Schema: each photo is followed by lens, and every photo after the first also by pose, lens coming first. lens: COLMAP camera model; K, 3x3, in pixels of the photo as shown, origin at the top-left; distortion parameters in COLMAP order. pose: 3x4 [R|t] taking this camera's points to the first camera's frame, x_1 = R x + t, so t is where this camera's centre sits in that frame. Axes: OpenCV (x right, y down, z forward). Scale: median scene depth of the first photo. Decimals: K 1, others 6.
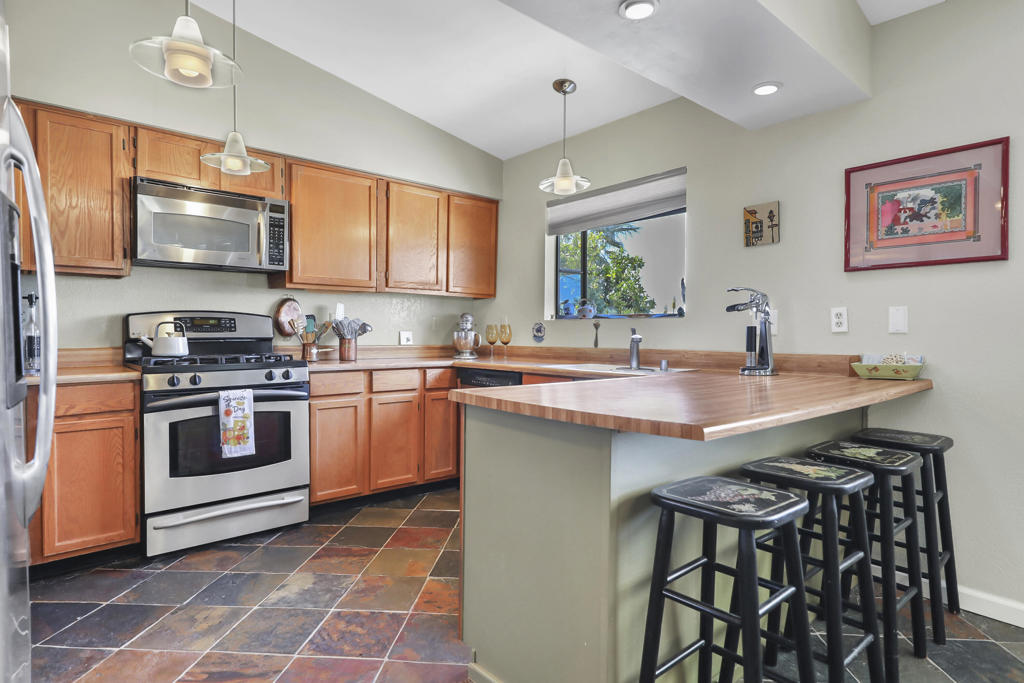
lens RADIAL K [[532.8, 0, 507.5], [0, 532.8, 349.9], [0, 0, 1]] dist [0.005043, -0.000177]
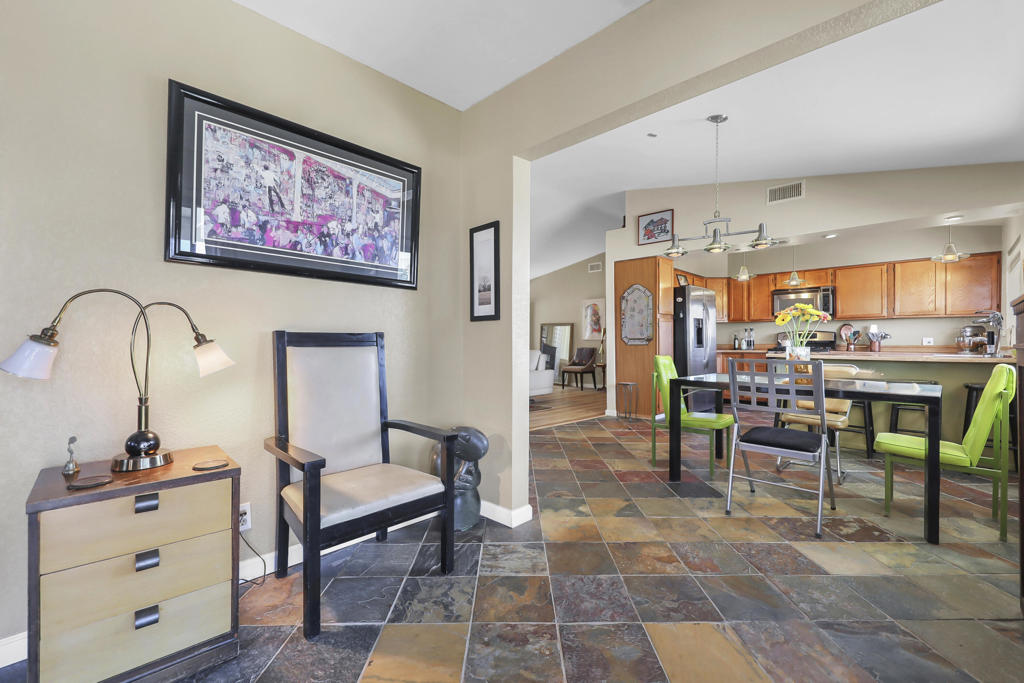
lens RADIAL K [[423.0, 0, 514.0], [0, 423.0, 339.8], [0, 0, 1]] dist [0.001668, 0.000384]
pose [[0.068044, -0.008439, -0.997647, 1.540873], [-0.035683, 0.999304, -0.010887, 0.050146], [0.997044, 0.036339, 0.067695, -0.637566]]
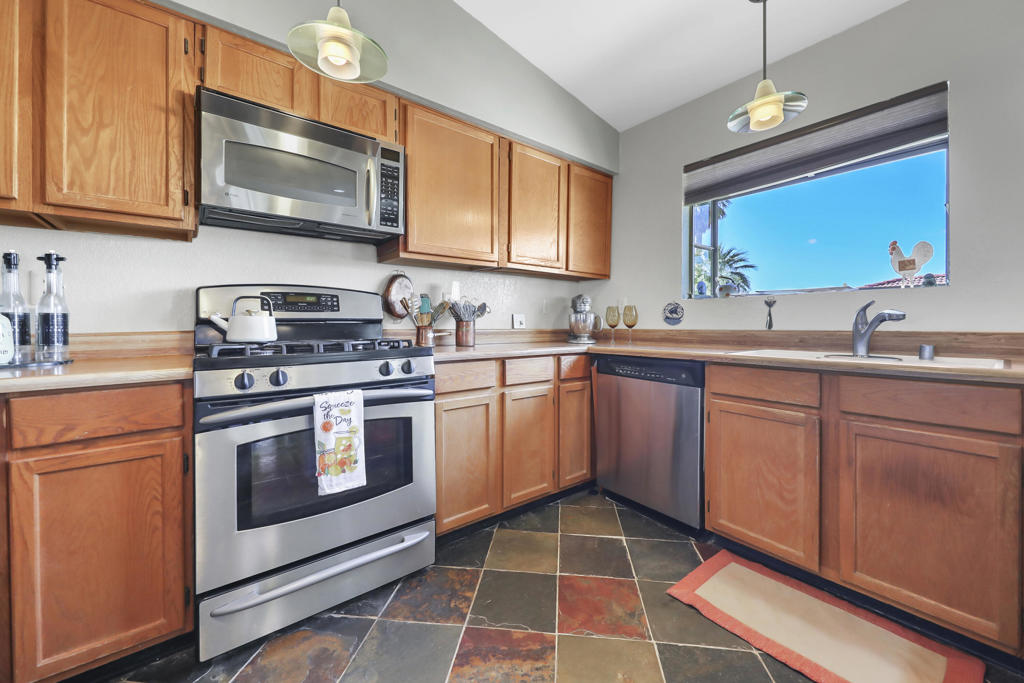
lens RADIAL K [[382.3, 0, 519.1], [0, 382.3, 331.4], [0, 0, 1]] dist [0.000920, -0.001176]
pose [[0.999534, -0.003853, -0.030268, -0.234713], [0.003505, 0.999927, -0.011536, 0.004208], [0.030310, 0.011425, 0.999475, 0.460900]]
